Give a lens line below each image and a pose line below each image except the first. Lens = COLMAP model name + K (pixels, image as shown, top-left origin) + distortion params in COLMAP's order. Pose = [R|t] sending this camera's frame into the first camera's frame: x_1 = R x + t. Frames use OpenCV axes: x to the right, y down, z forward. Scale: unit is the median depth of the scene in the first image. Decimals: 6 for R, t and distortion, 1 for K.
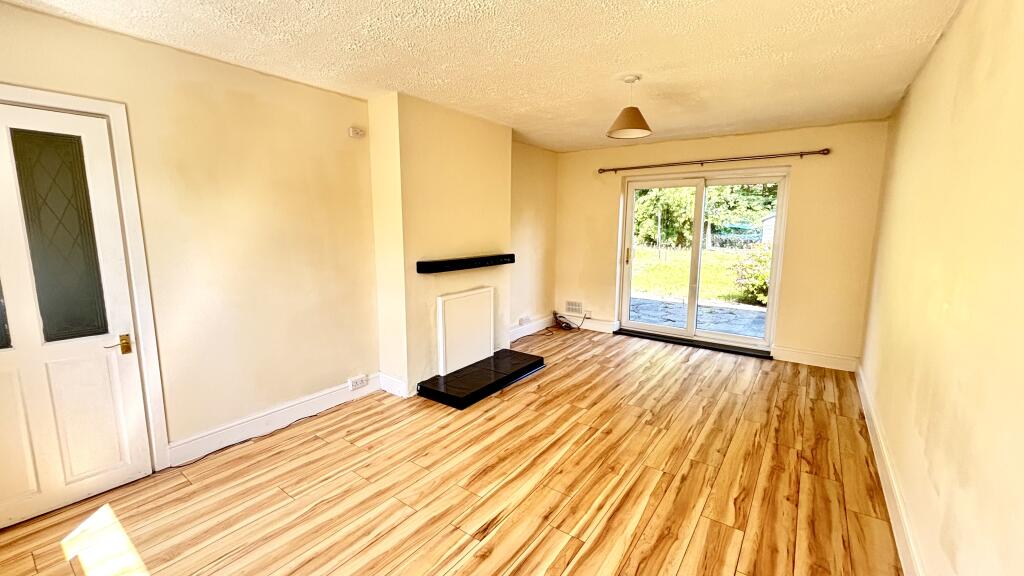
lens RADIAL K [[414.0, 0, 510.6], [0, 414.0, 286.0], [0, 0, 1]] dist [-0.000144, 0.000101]
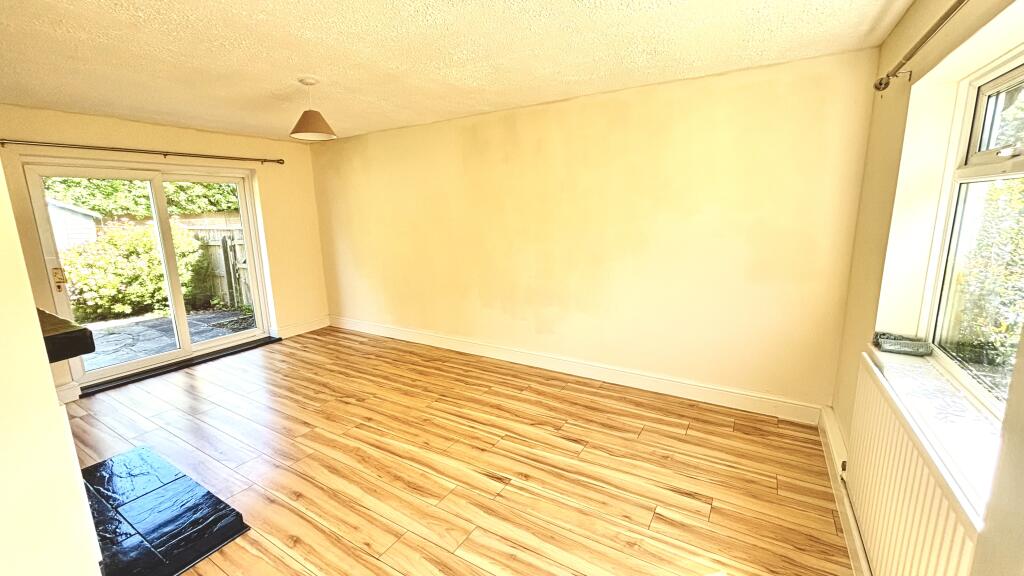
lens RADIAL K [[414.0, 0, 510.6], [0, 414.0, 286.0], [0, 0, 1]] dist [-0.000144, 0.000101]
pose [[-0.090242, -0.187547, 0.978101, -0.793399], [0.173081, 0.964210, 0.200852, -0.132958], [-0.980765, 0.187417, -0.054552, 0.643454]]
